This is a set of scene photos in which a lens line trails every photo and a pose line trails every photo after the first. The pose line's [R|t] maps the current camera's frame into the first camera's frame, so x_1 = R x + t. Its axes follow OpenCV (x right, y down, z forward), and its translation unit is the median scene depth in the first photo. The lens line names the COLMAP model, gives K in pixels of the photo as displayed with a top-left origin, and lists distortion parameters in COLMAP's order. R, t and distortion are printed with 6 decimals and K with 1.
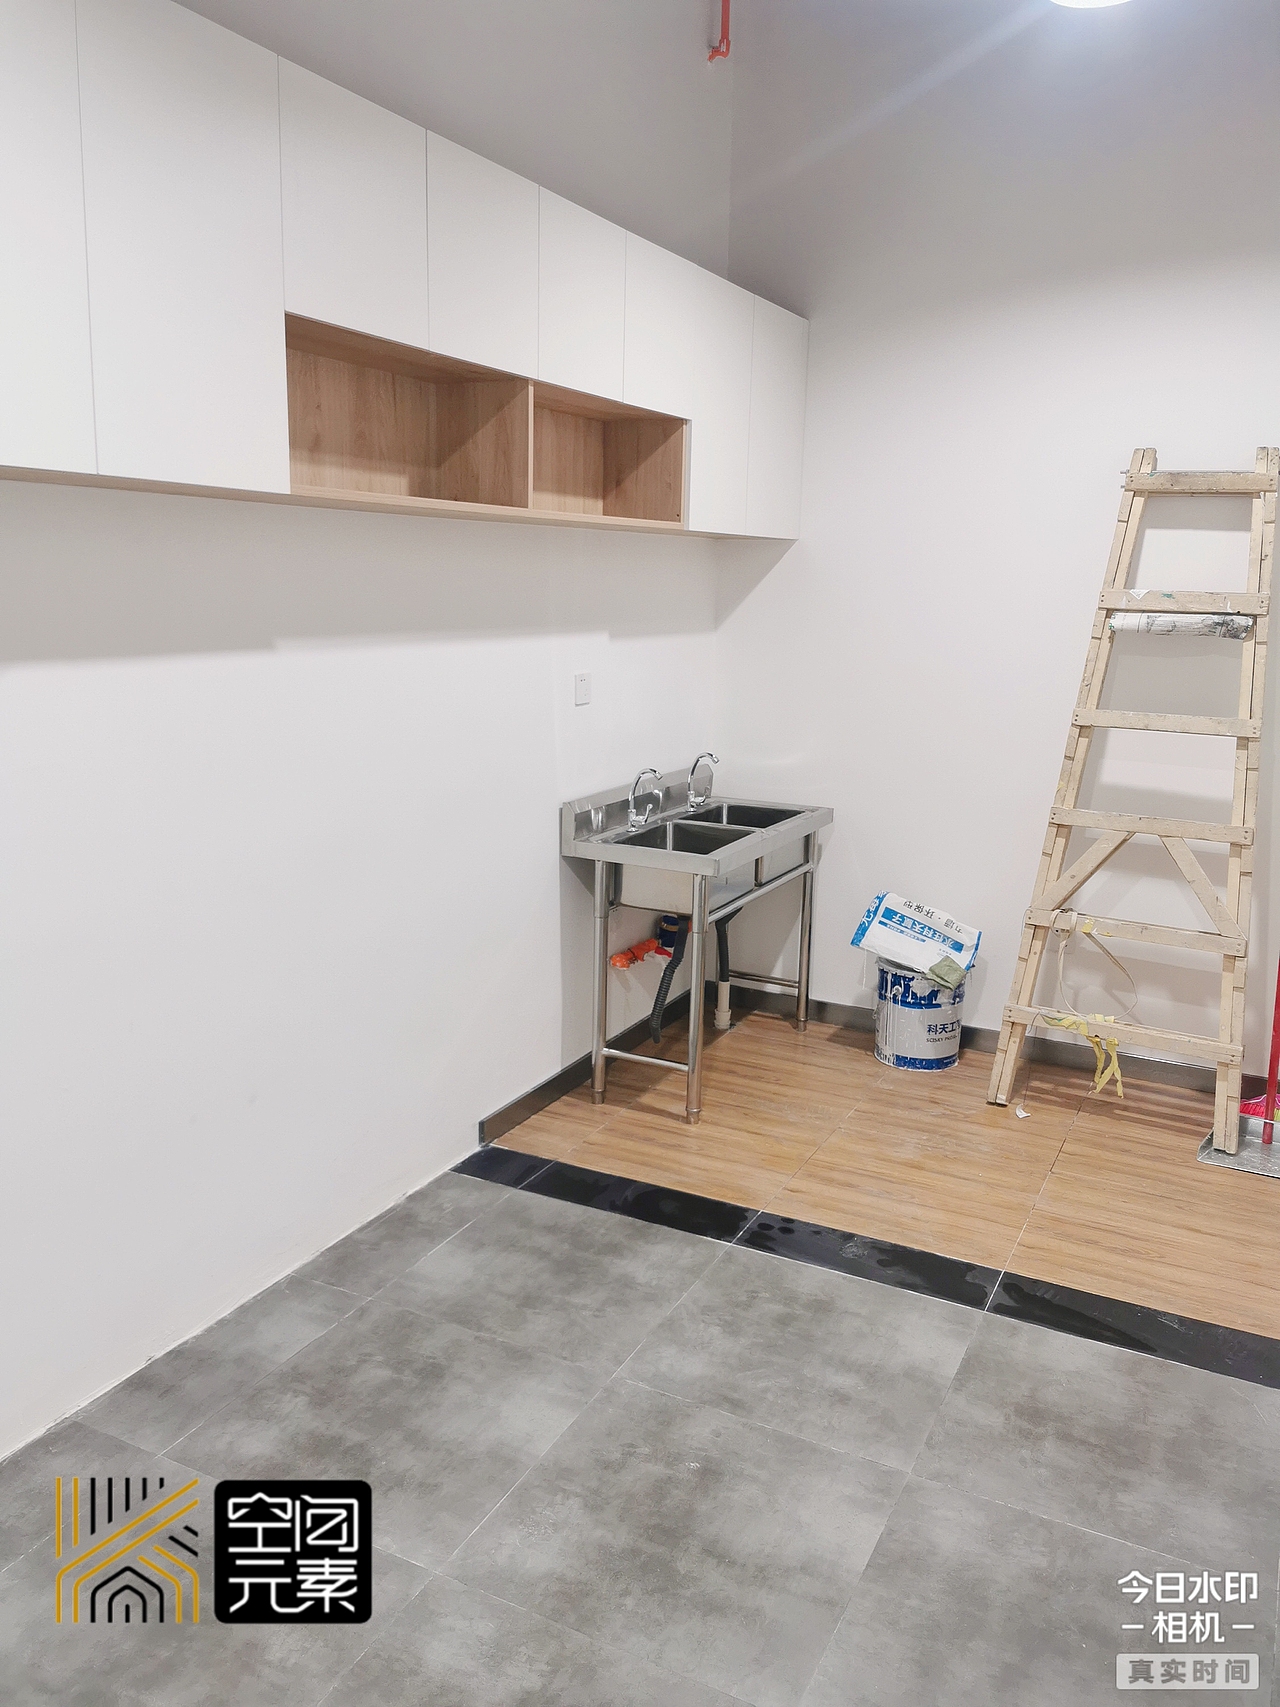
lens RADIAL K [[1345.3, 0, 643.1], [0, 1345.3, 849.8], [0, 0, 1]] dist [0.069984, -0.107106]
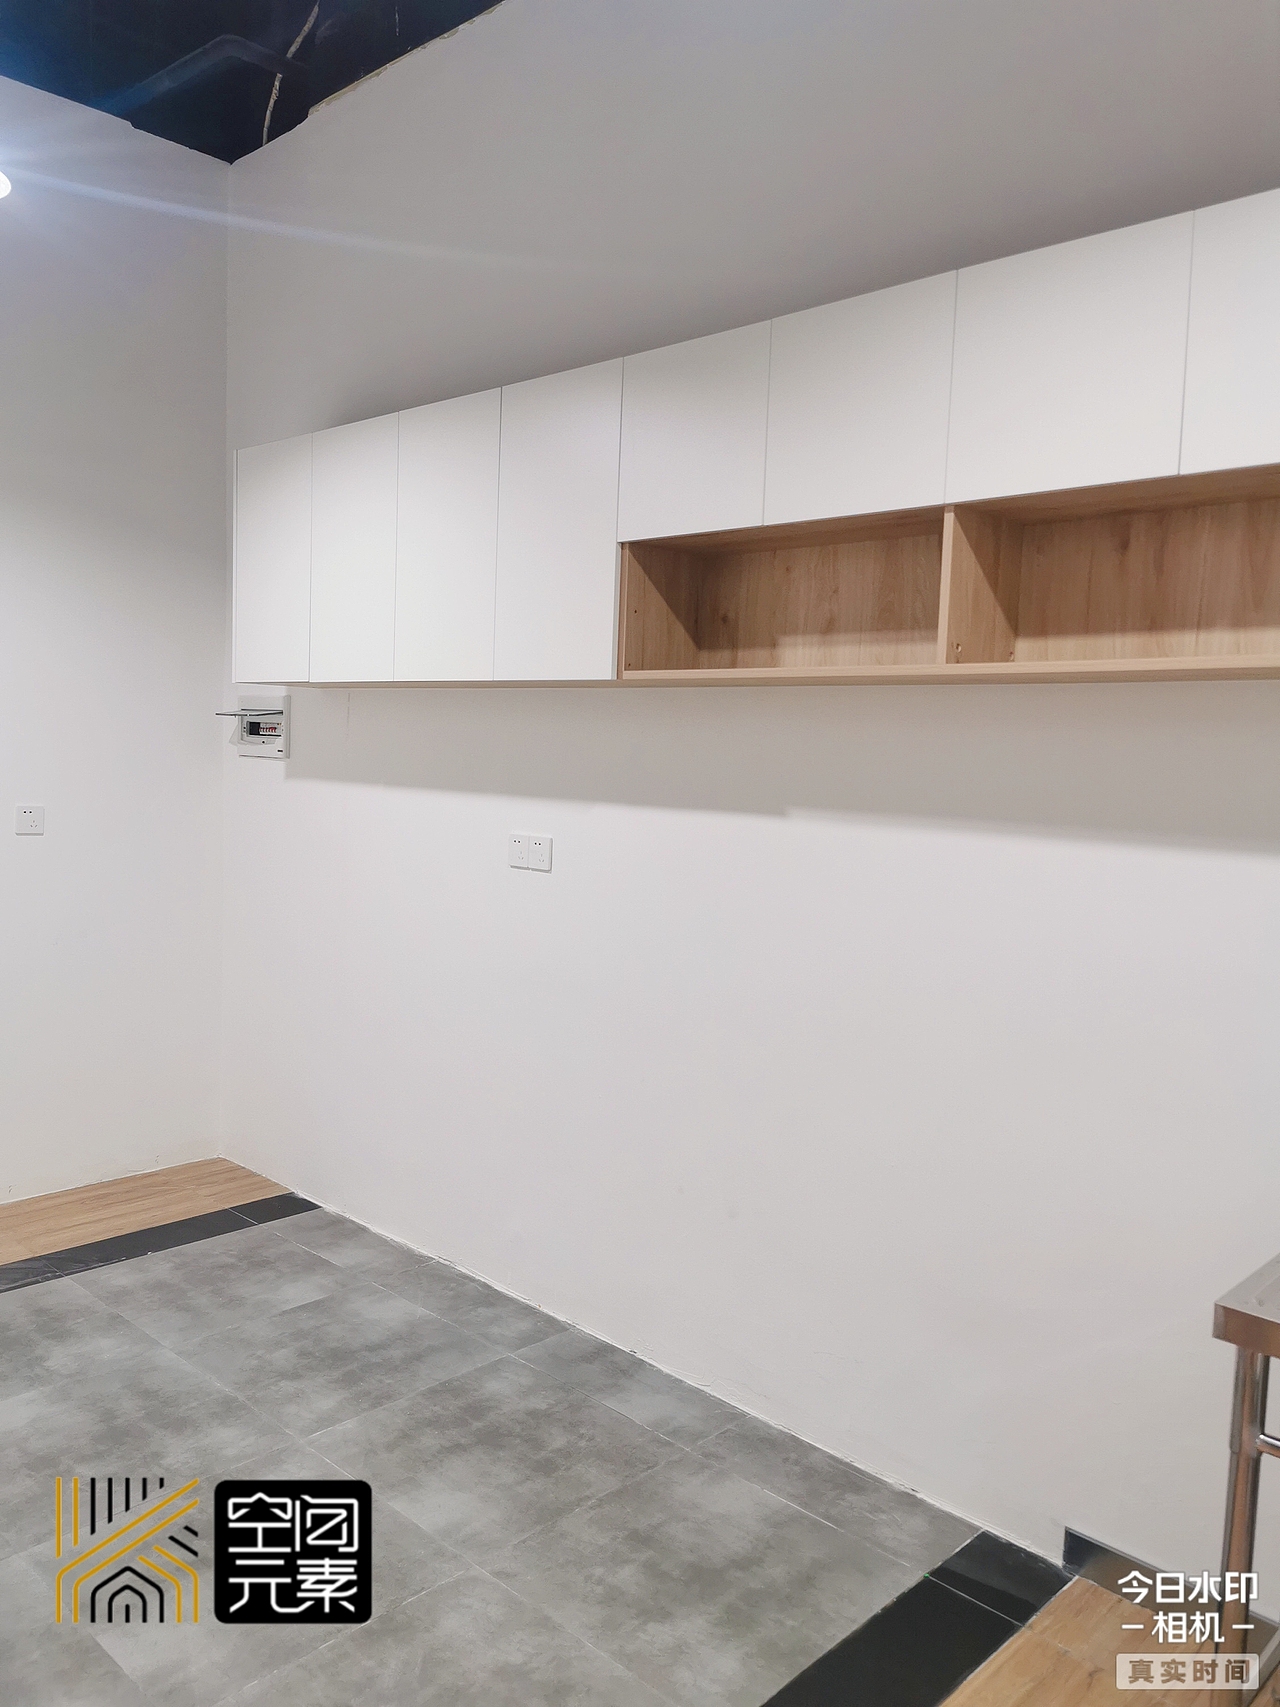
lens RADIAL K [[1345.3, 0, 643.1], [0, 1345.3, 849.8], [0, 0, 1]] dist [0.069984, -0.107106]
pose [[-0.306337, 0.037749, -0.951174, 0.567266], [-0.232747, 0.965916, 0.113293, -0.155642], [0.923031, 0.256088, -0.287110, 0.863196]]
